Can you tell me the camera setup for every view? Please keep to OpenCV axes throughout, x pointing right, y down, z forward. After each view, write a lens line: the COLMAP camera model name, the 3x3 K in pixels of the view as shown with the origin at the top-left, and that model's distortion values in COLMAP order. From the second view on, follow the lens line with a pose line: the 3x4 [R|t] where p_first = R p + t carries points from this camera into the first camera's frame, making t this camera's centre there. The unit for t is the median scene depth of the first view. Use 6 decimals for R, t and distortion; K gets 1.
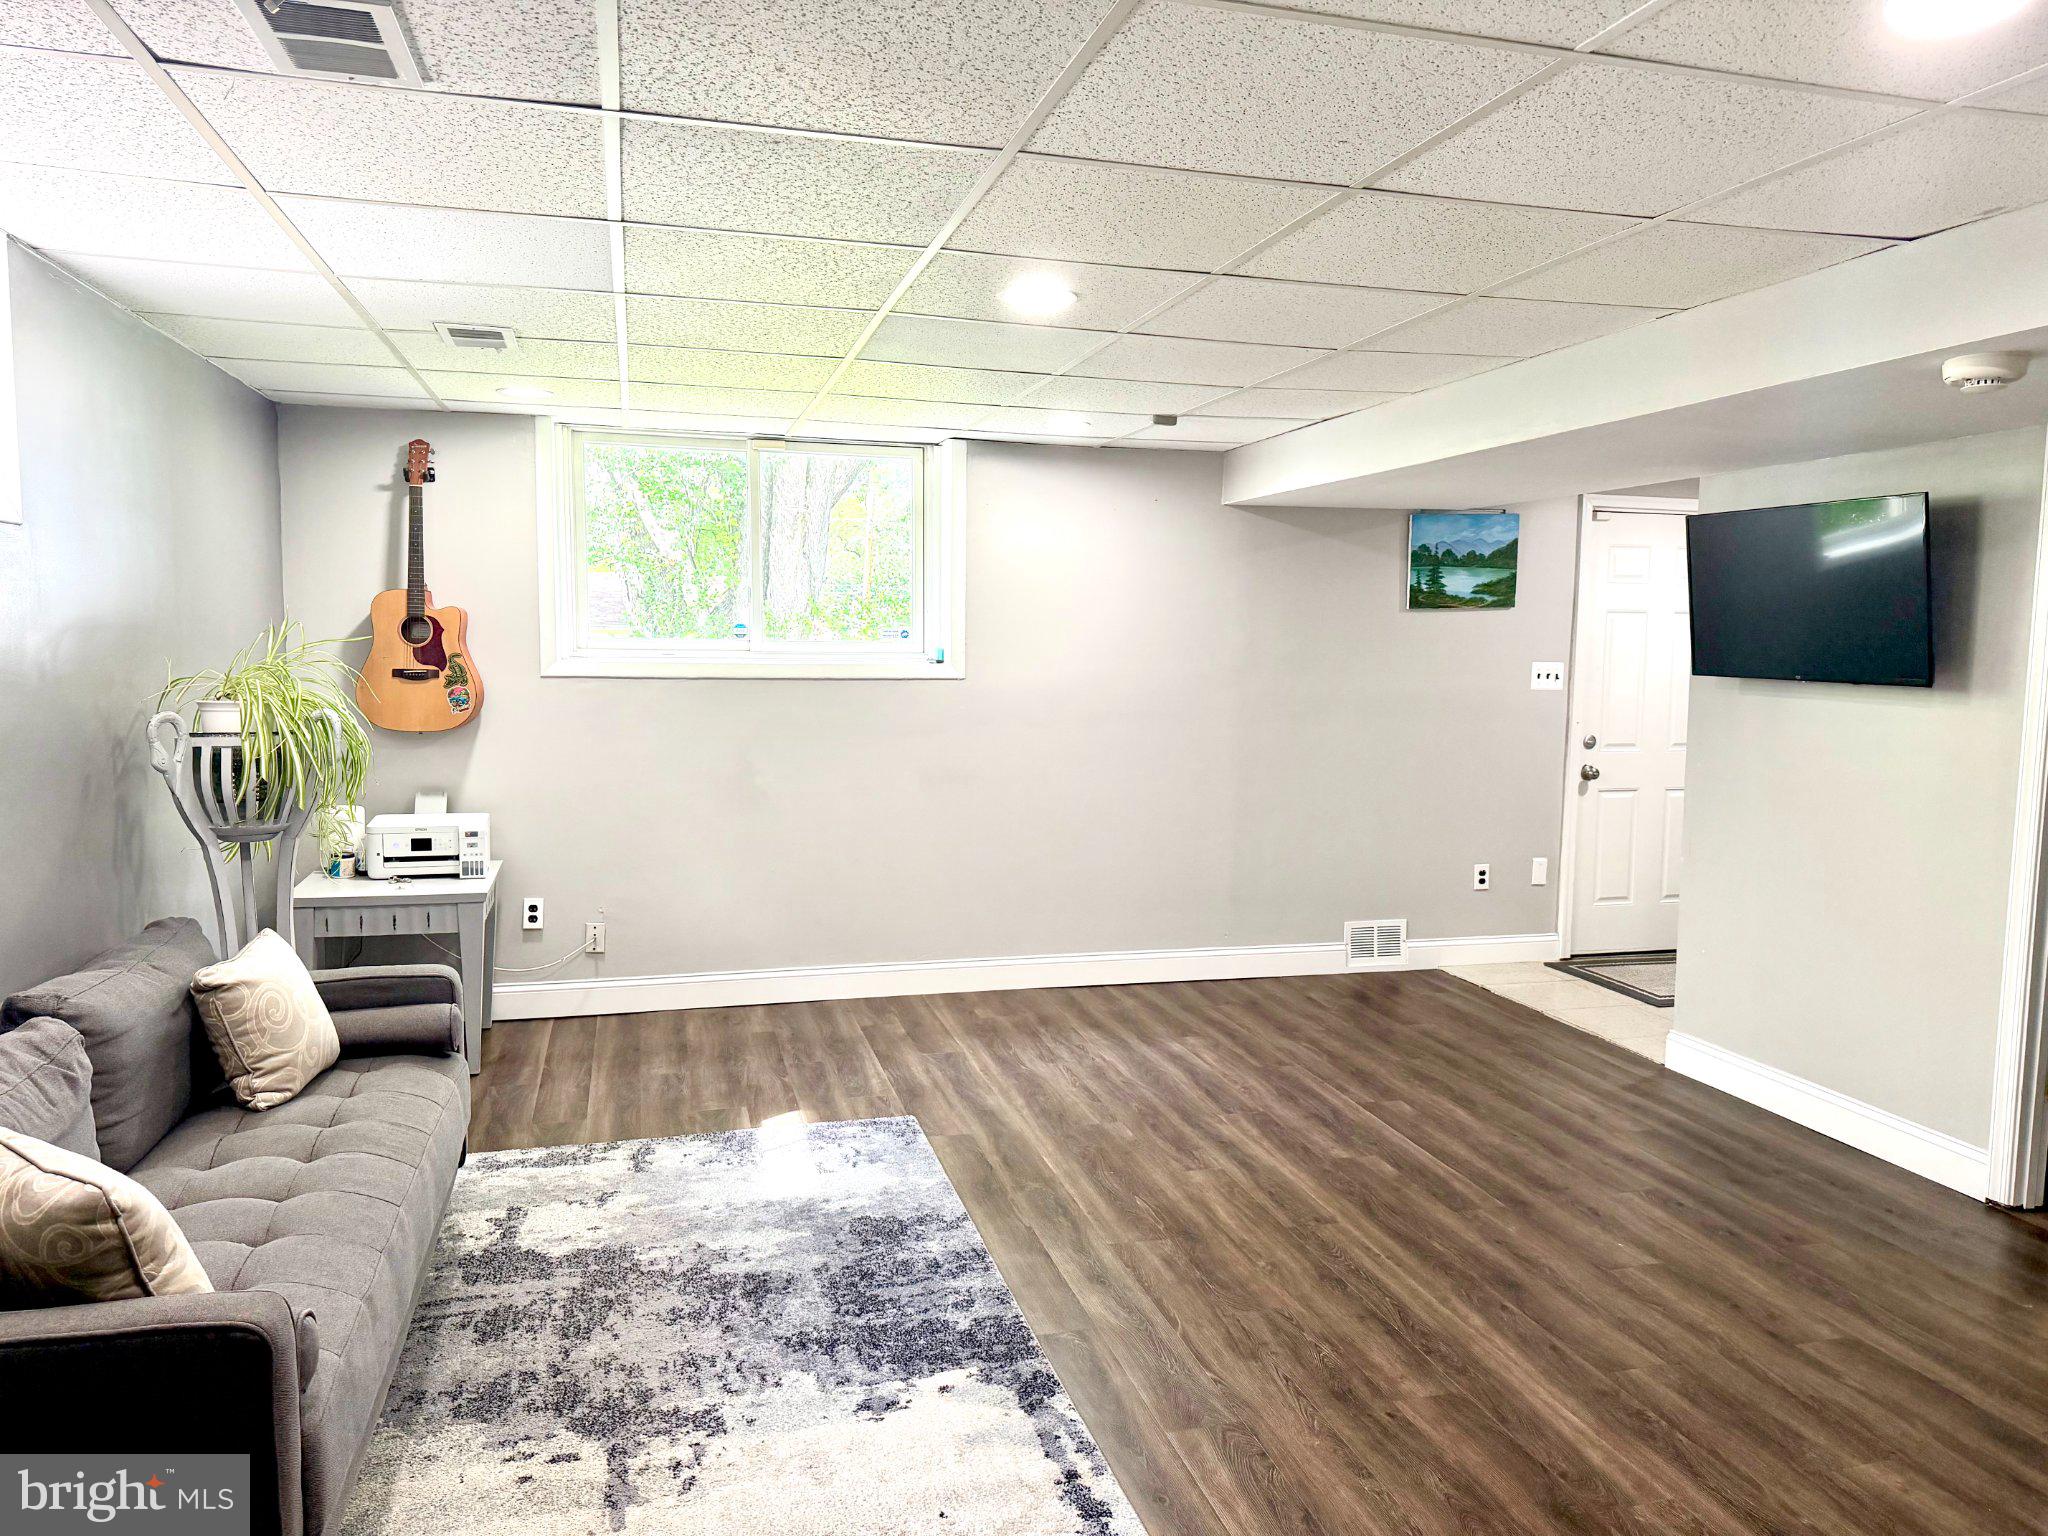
lens RADIAL K [[1411.0, 0, 1024.0], [0, 1411.0, 768.0], [0, 0, 1]] dist [0.134934, -0.214230]
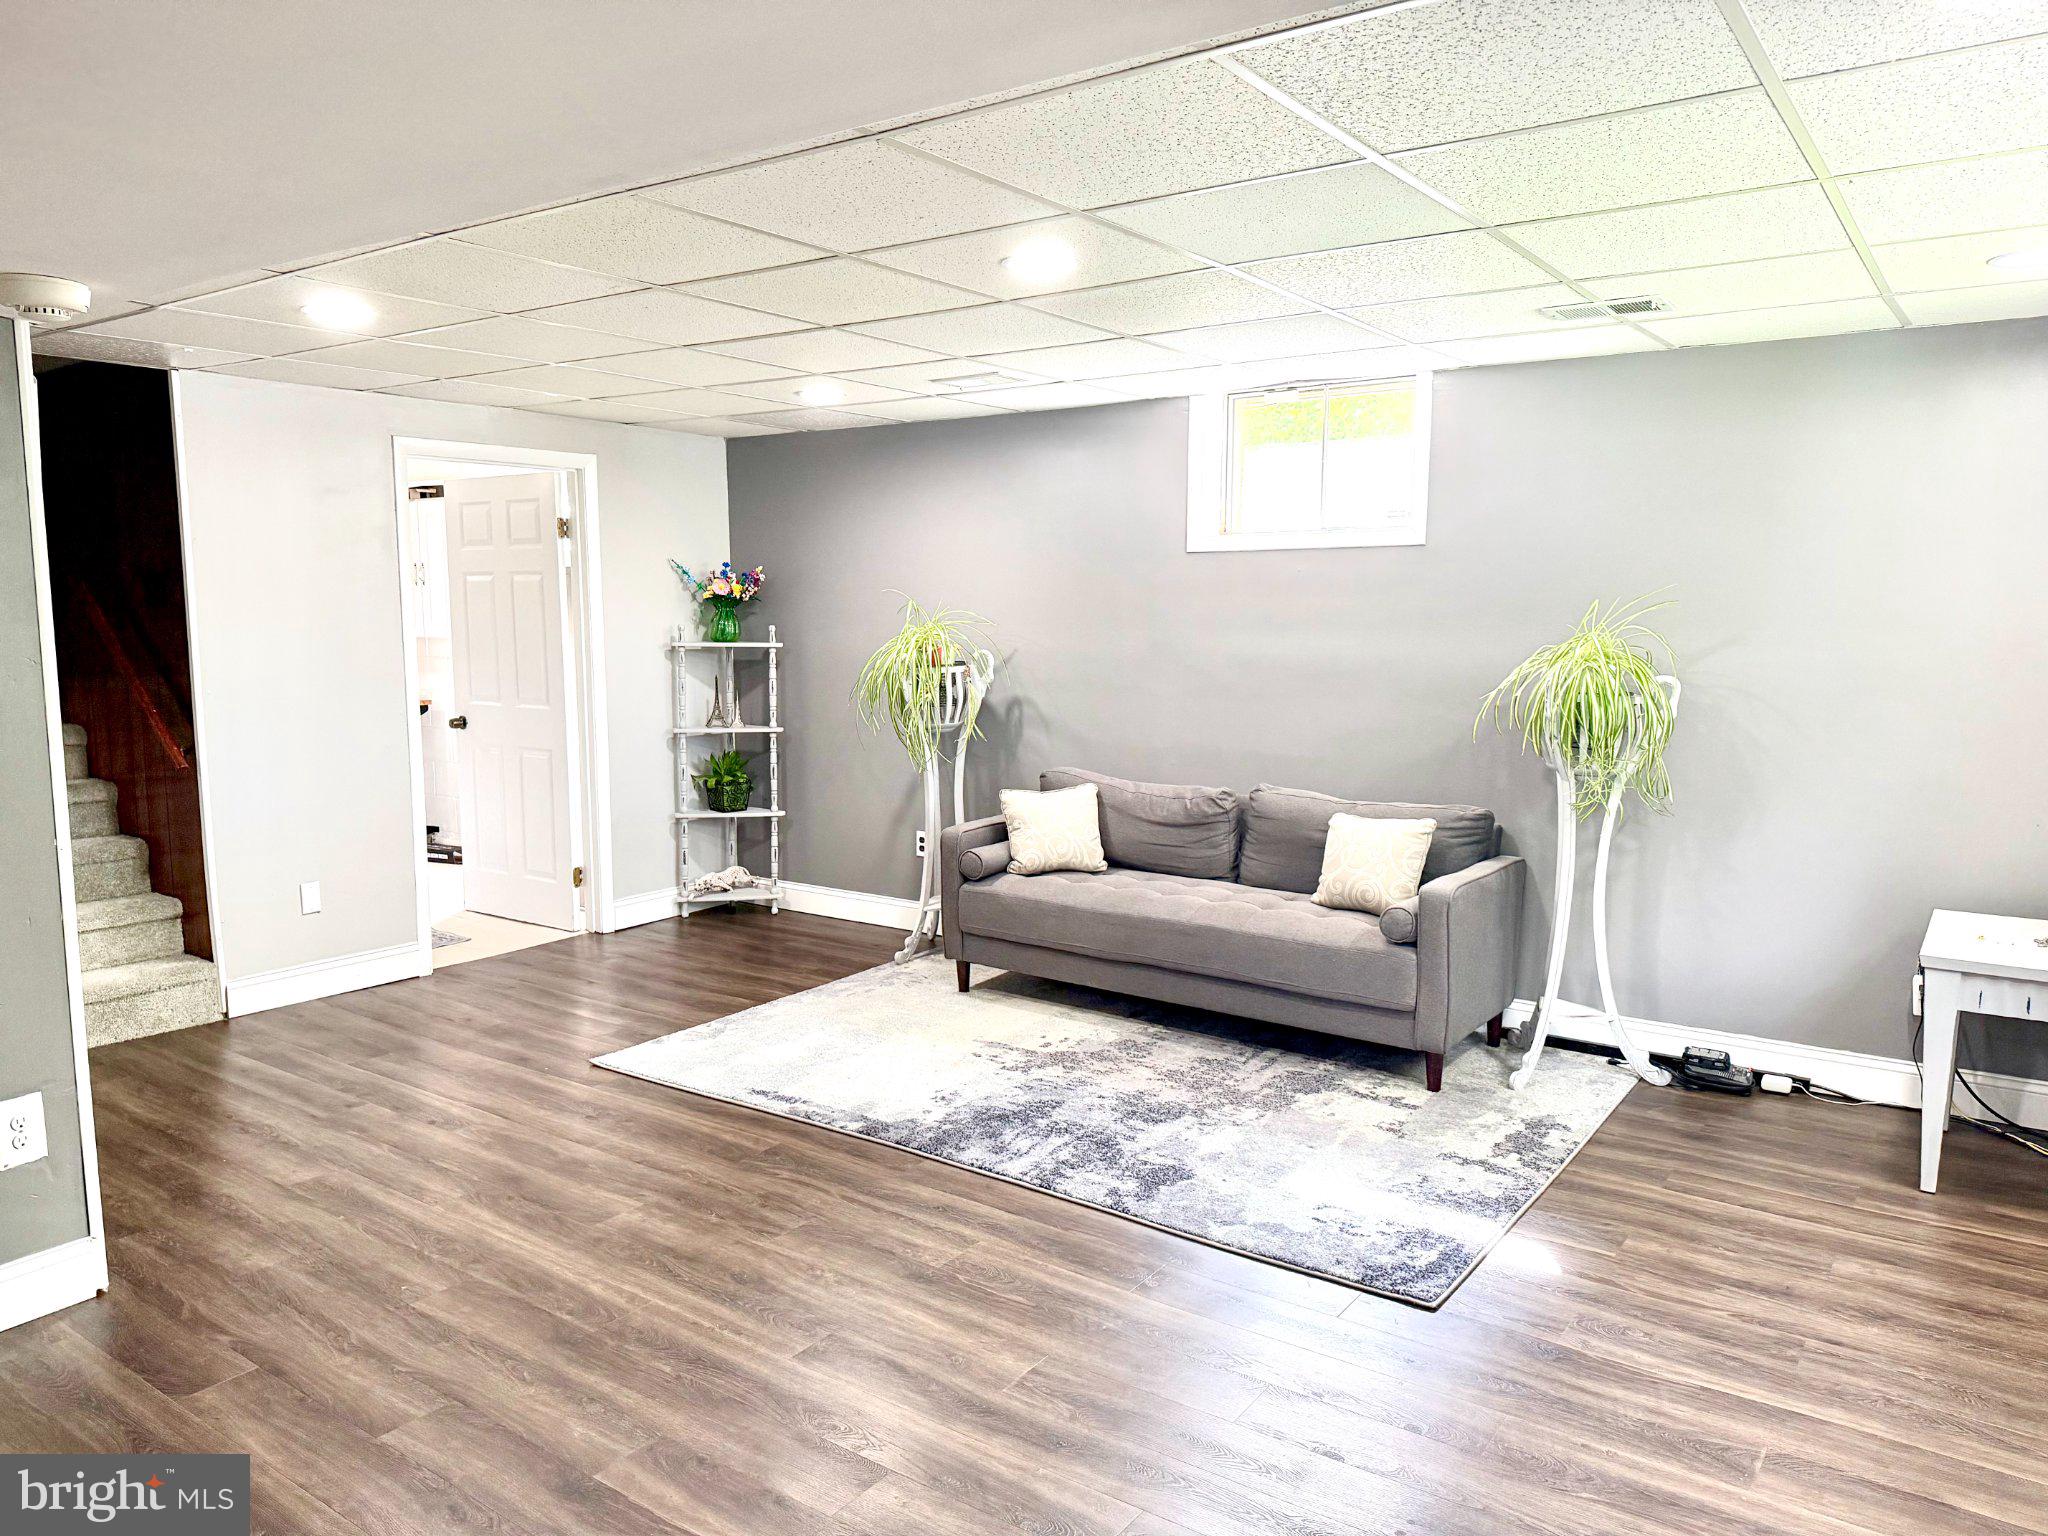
lens RADIAL K [[1445.5, 0, 1024.0], [0, 1445.5, 768.0], [0, 0, 1]] dist [0.109200, -0.214335]
pose [[-0.773280, 0.060191, -0.631202, 0.515613], [-0.070381, 0.981184, 0.179788, -0.125378], [0.630147, 0.183451, -0.754494, 1.382666]]
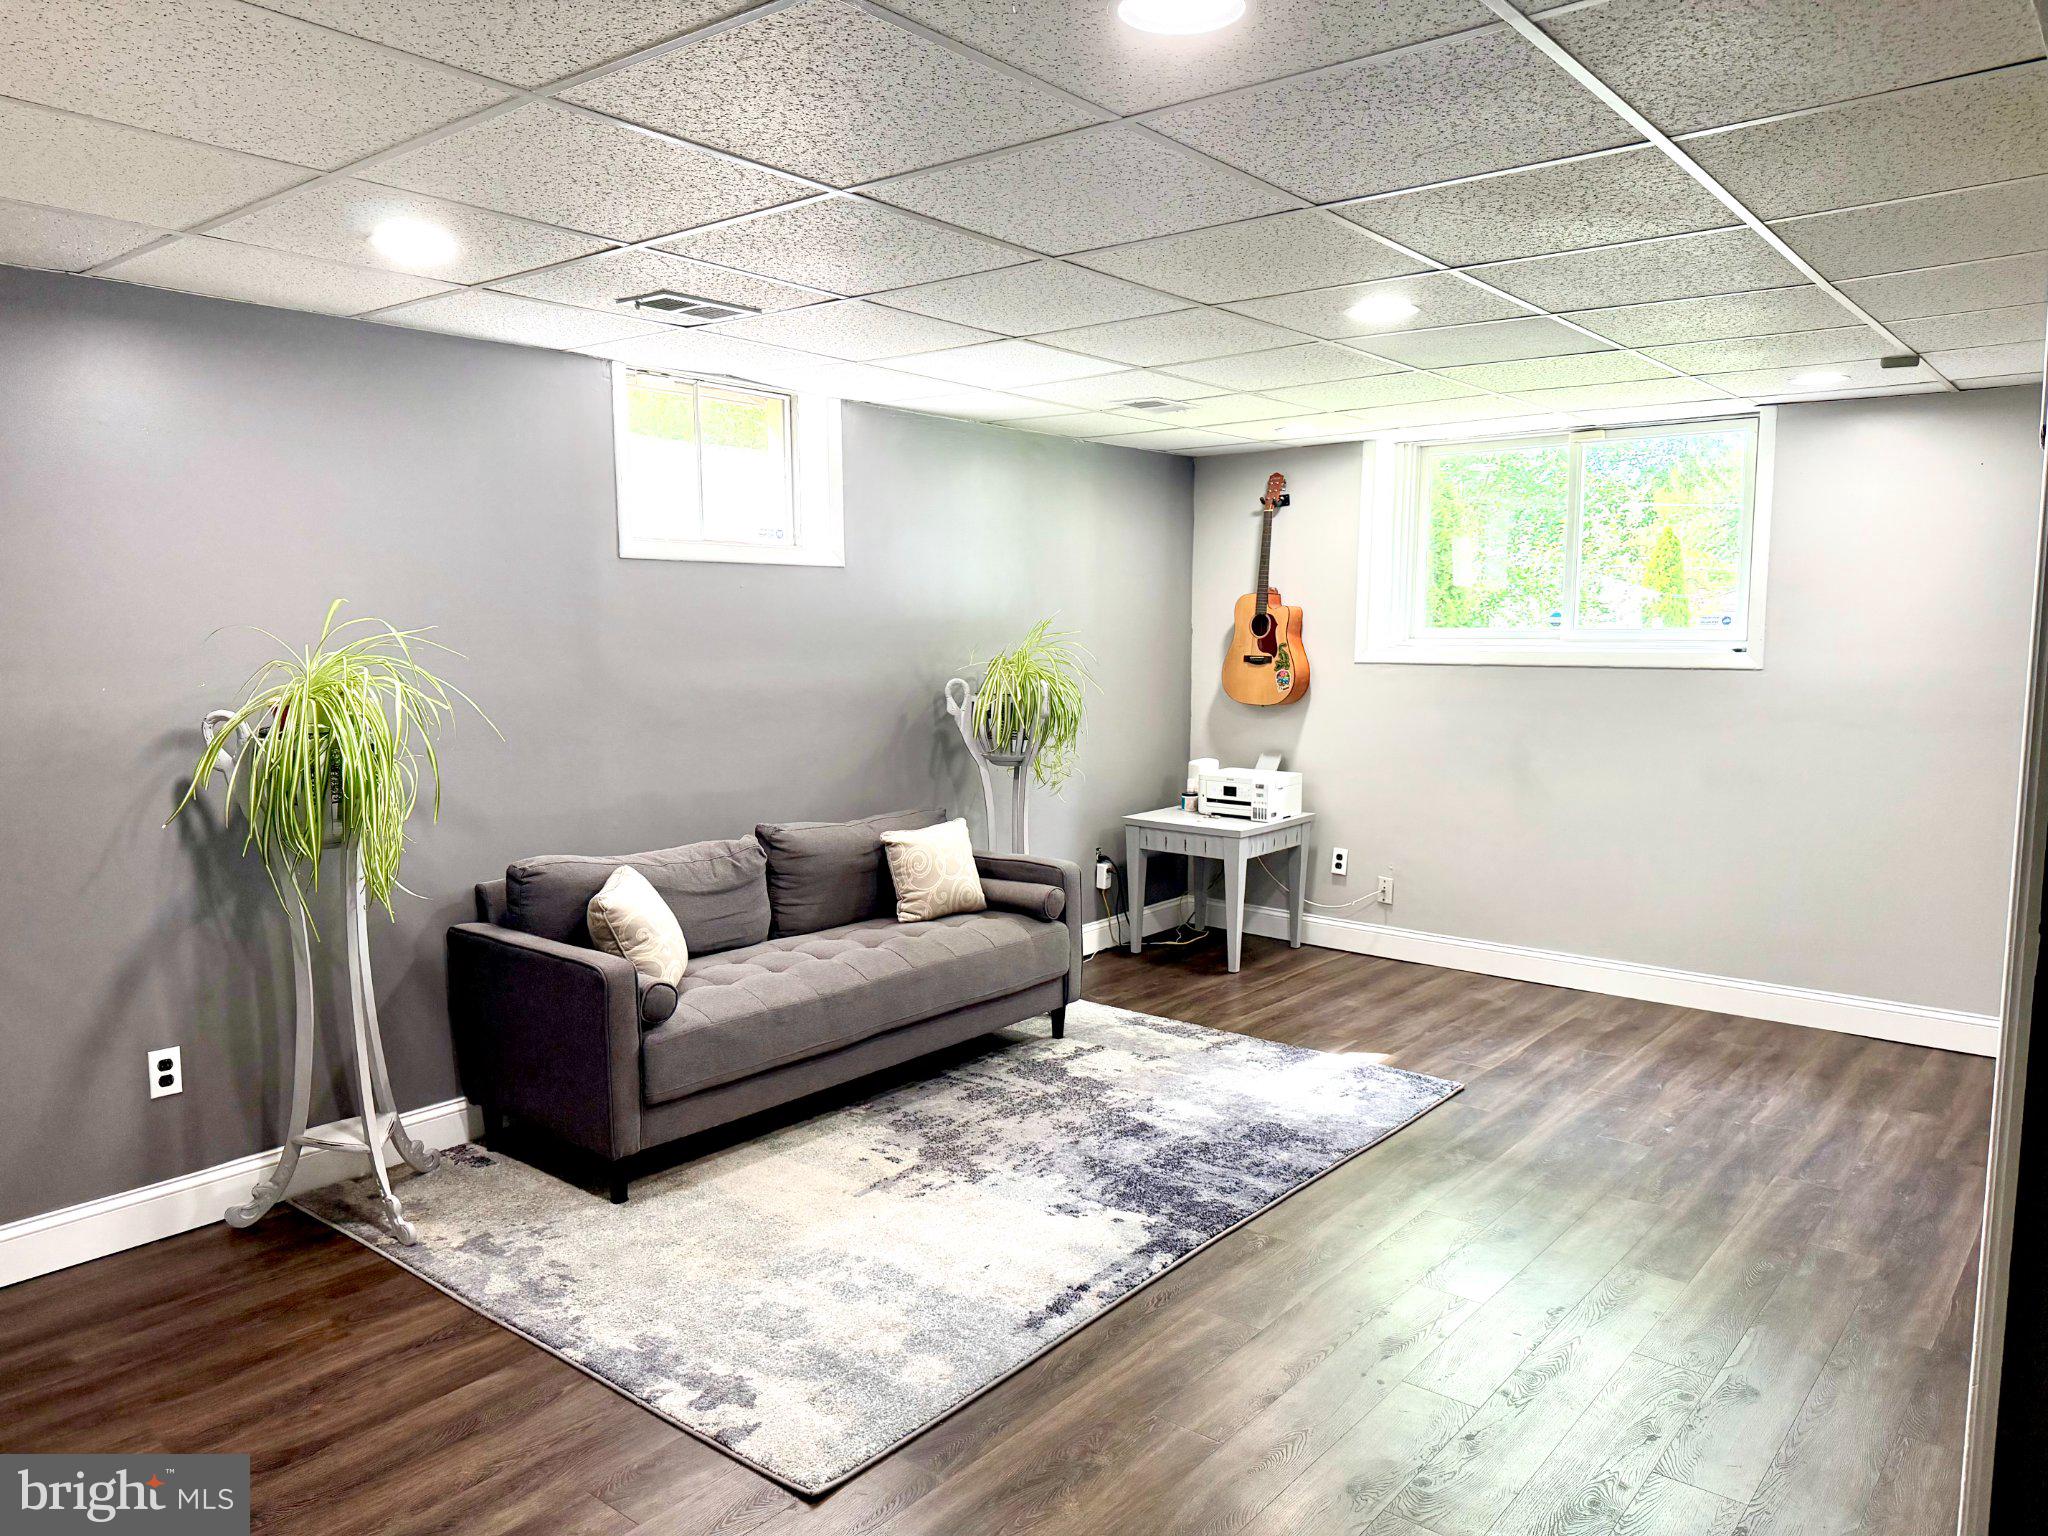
lens RADIAL K [[1419.6, 0, 1059.2], [0, 1419.6, 770.2], [0, 0, 1]] dist [0.132228, -0.204504]
pose [[0.600178, 0.074446, -0.796395, 0.579283], [-0.070644, 0.996702, 0.039931, -0.006554], [0.796741, 0.032295, 0.603457, 0.118131]]
